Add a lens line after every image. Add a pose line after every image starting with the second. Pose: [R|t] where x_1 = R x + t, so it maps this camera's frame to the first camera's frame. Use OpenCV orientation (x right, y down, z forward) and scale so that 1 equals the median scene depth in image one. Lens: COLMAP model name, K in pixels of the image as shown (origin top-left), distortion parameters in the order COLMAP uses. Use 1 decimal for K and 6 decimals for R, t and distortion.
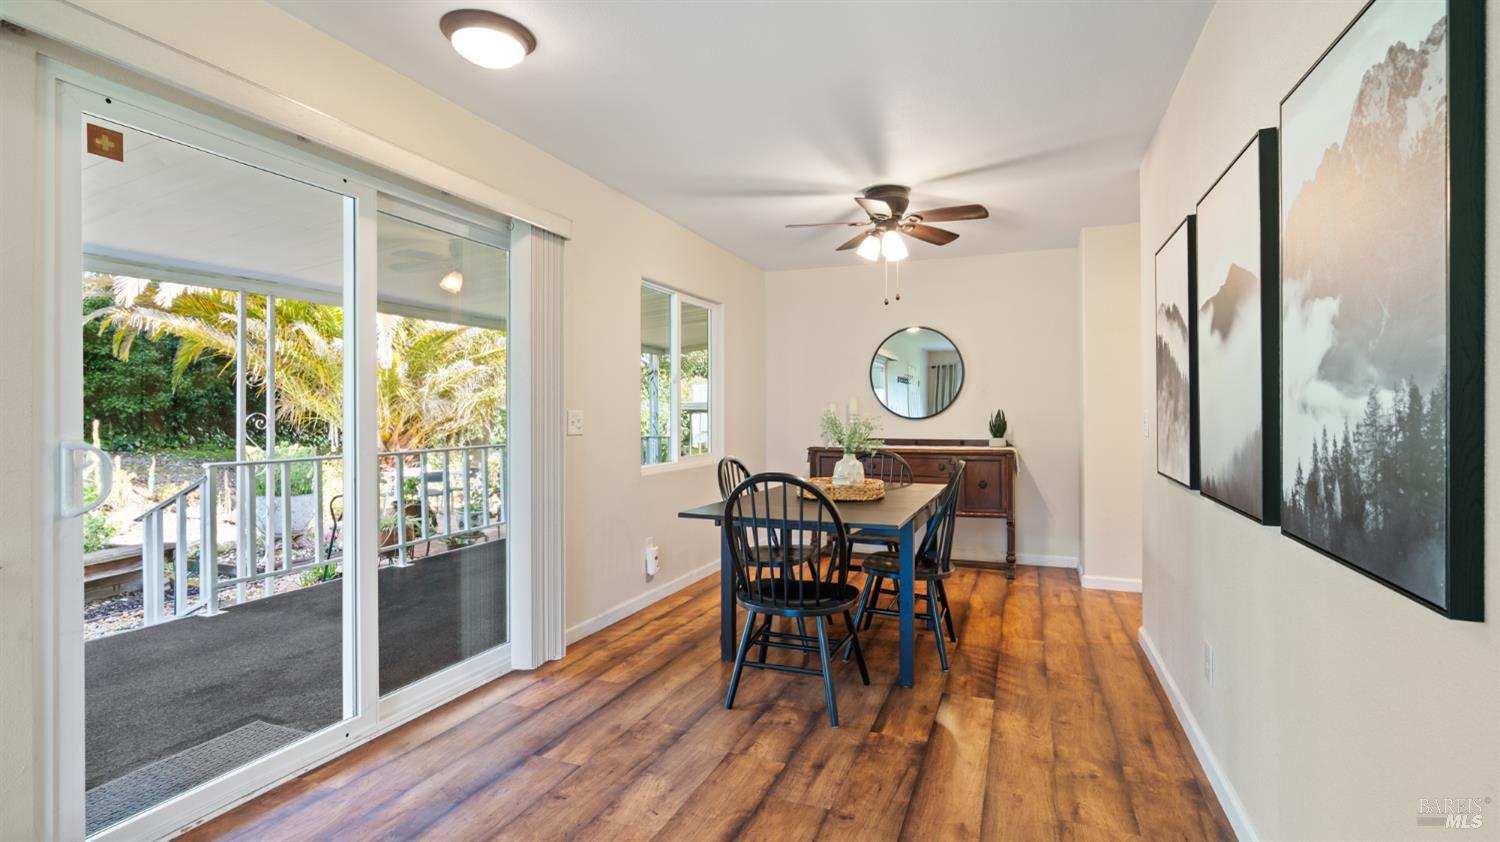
lens RADIAL K [[678.6, 0, 744.2], [0, 678.6, 413.2], [0, 0, 1]] dist [0.004267, 0.000952]
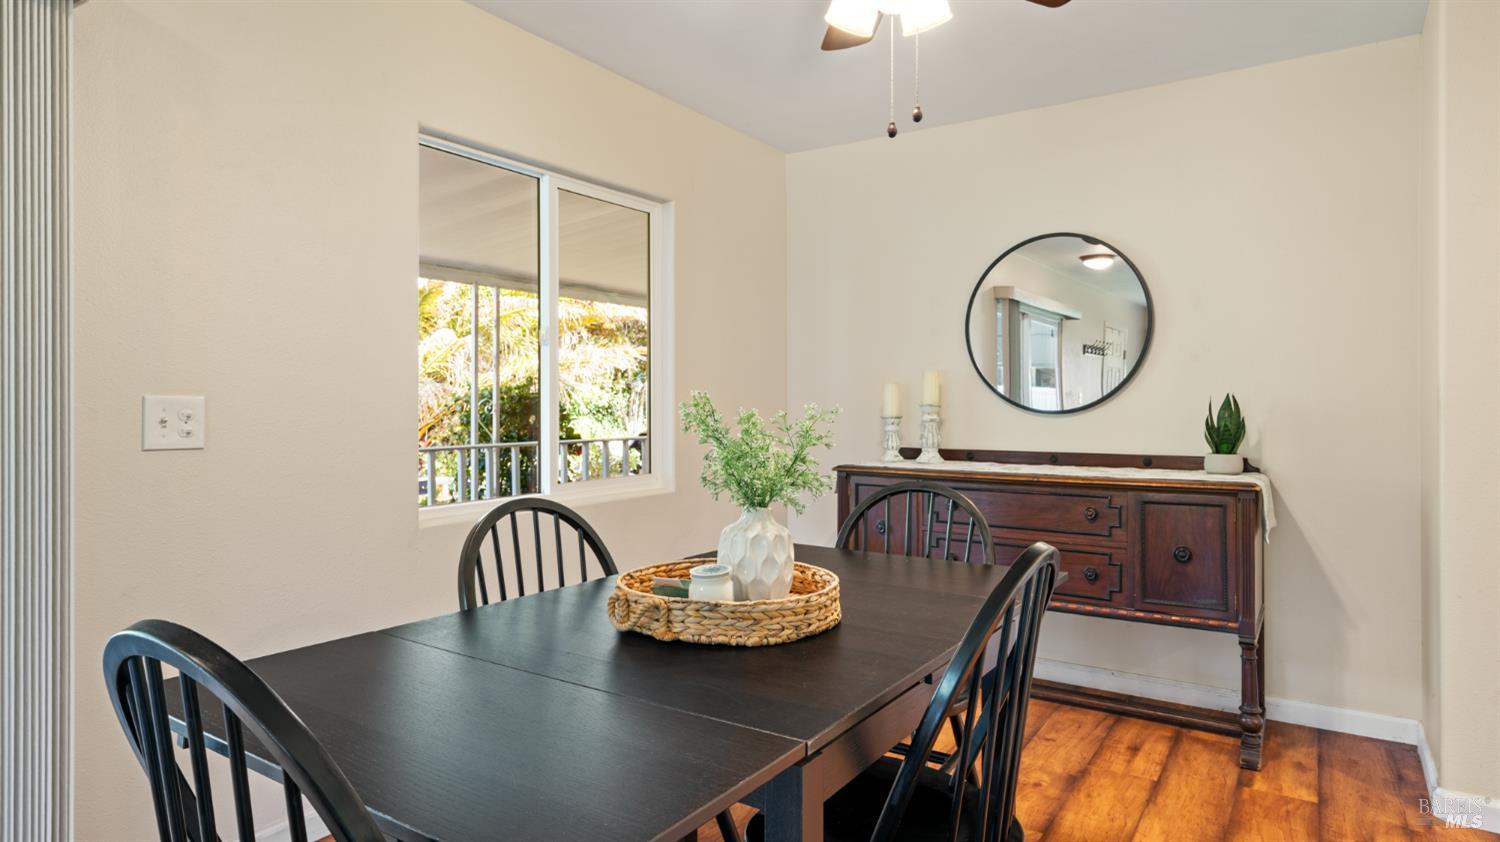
lens RADIAL K [[847.6, 0, 748.0], [0, 847.6, 412.2], [0, 0, 1]] dist [0.016956, -0.000170]
pose [[0.979497, 0.002038, -0.201448, 0.173429], [0.000200, 0.999938, 0.011091, 0.000502], [0.201458, -0.010903, 0.979436, 0.363648]]
